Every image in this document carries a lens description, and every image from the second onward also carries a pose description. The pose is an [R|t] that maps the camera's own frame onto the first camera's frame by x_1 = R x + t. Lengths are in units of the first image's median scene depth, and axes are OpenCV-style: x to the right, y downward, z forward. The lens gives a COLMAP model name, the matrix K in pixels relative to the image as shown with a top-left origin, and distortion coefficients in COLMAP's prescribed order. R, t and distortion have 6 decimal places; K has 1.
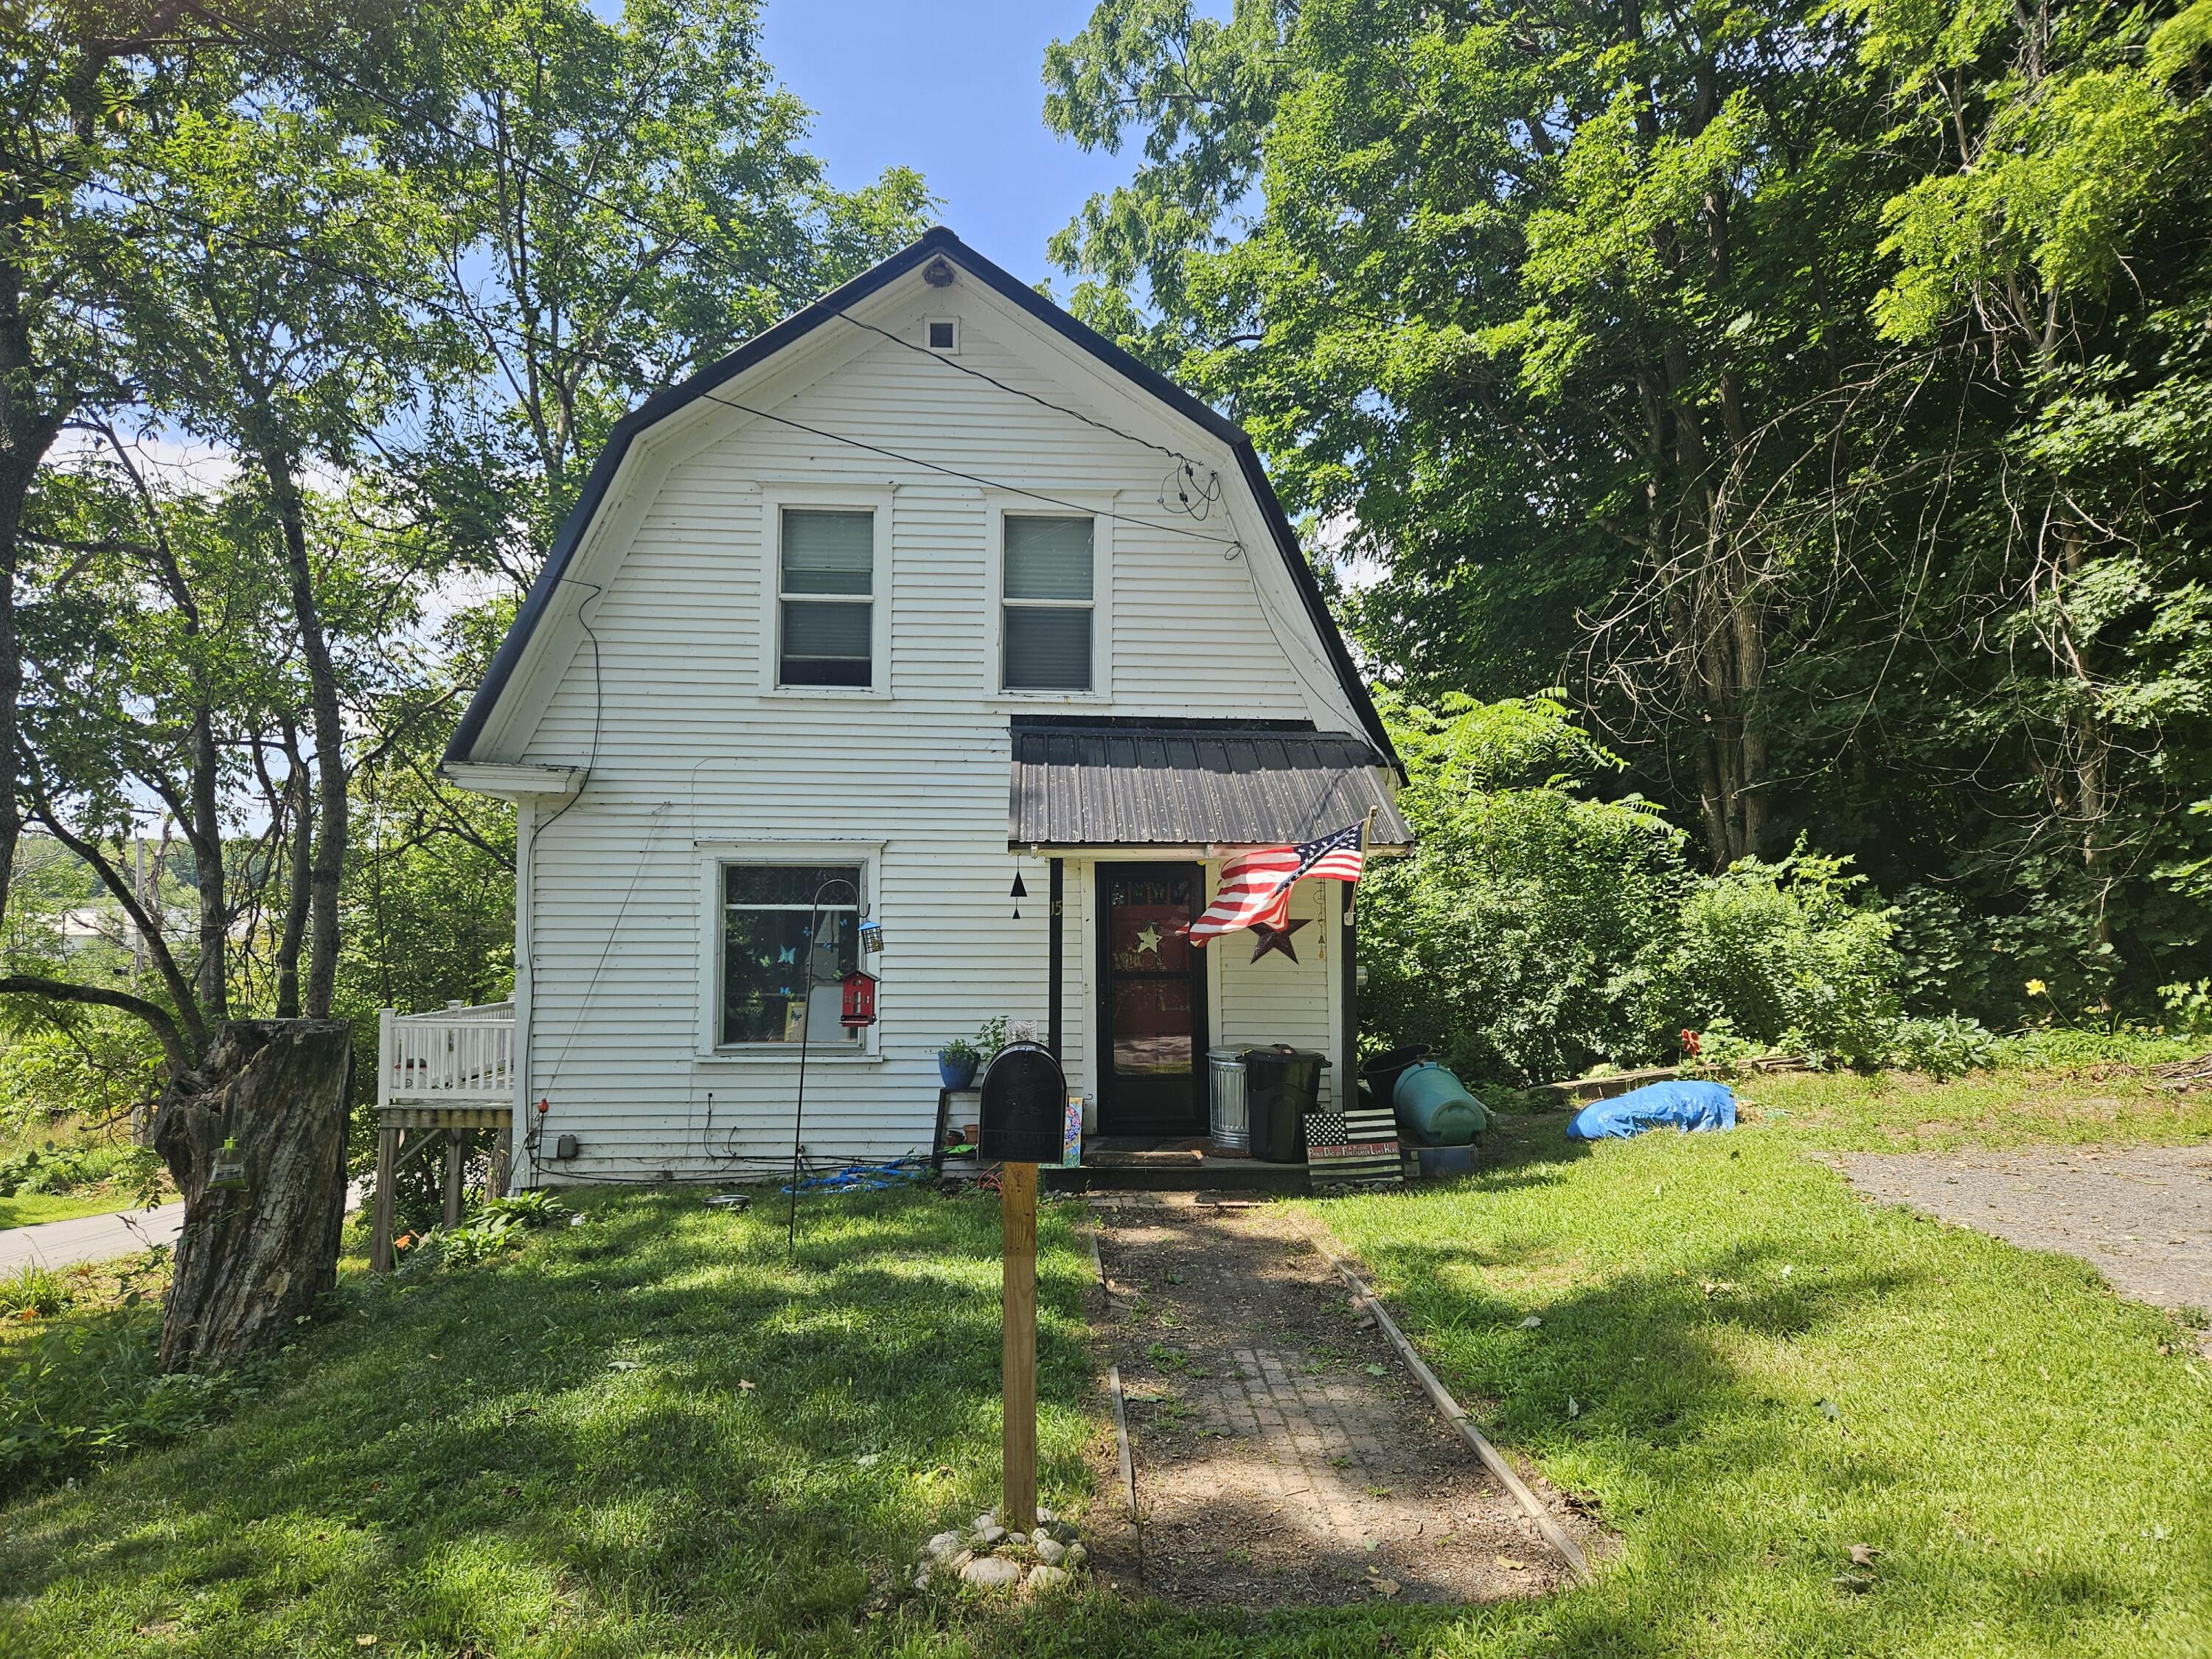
lens RADIAL K [[1477.6, 0, 1107.0], [0, 1477.6, 846.7], [0, 0, 1]] dist [0.075974, -0.056041]
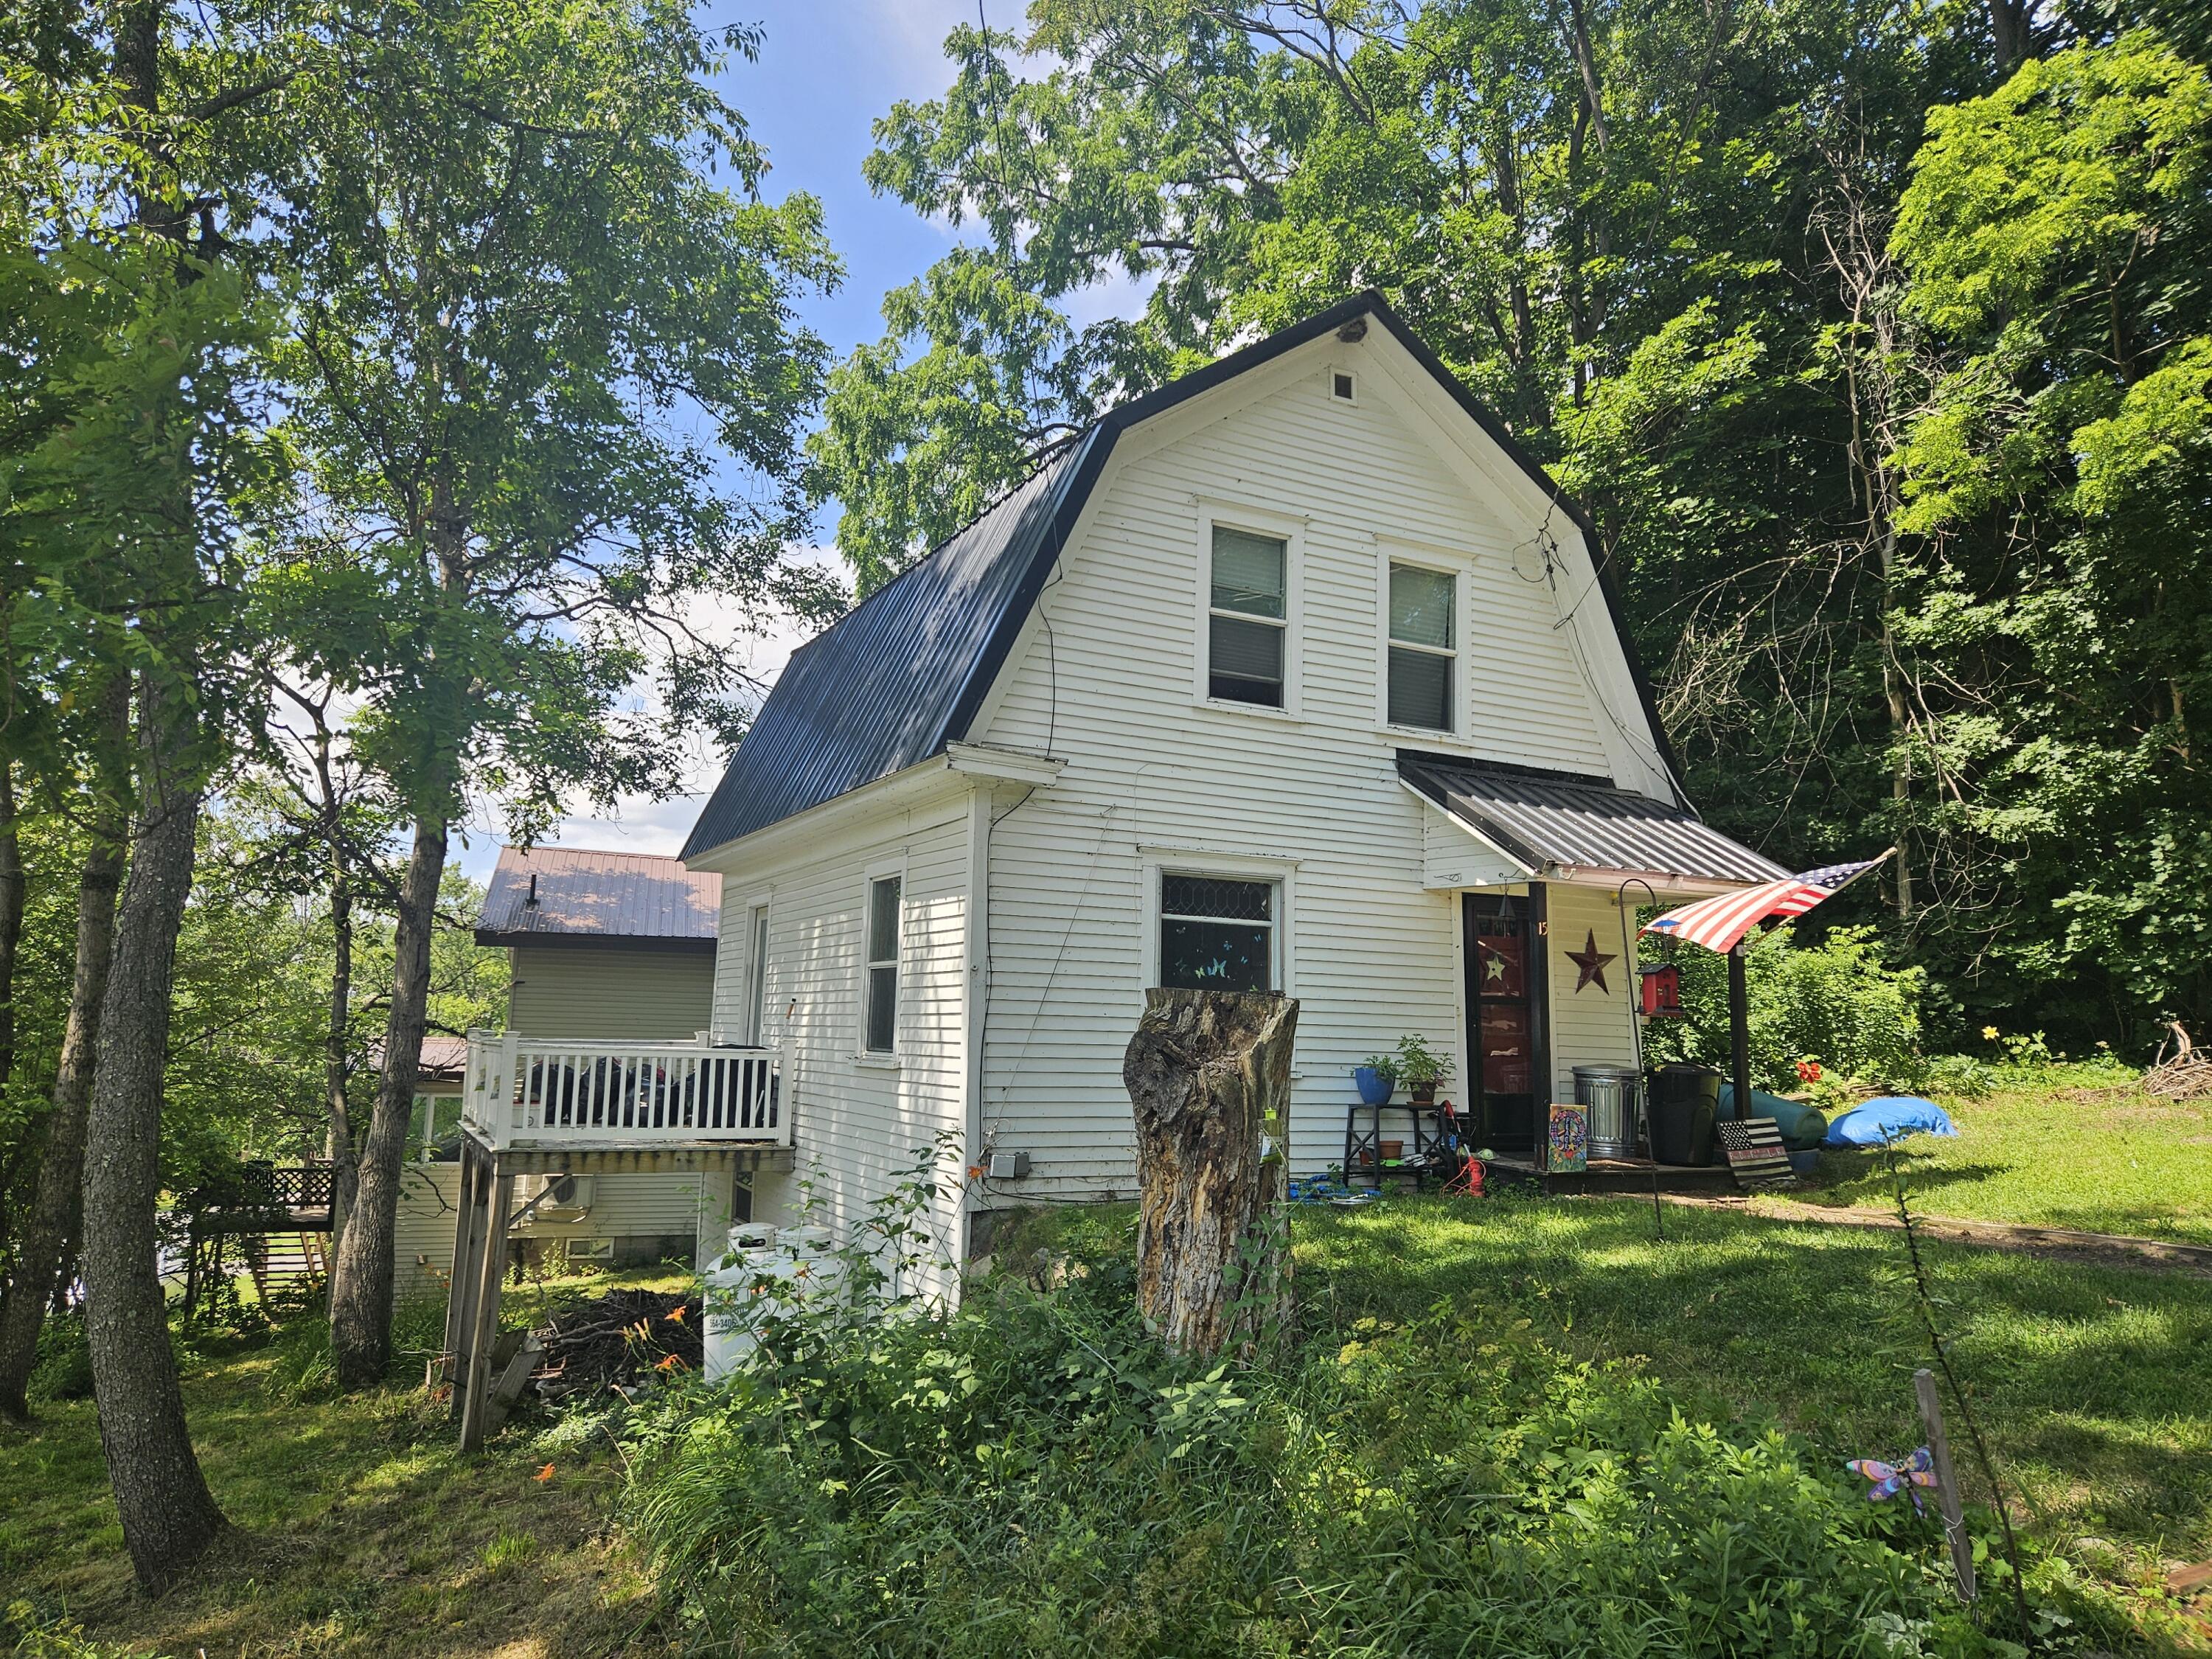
lens RADIAL K [[1485.8, 0, 1066.8], [0, 1485.8, 842.2], [0, 0, 1]] dist [0.063072, -0.057485]
pose [[0.916714, 0.070058, 0.393354, -0.691272], [-0.042786, 0.996059, -0.077689, 0.069652], [-0.397247, 0.054388, 0.916099, 0.126501]]
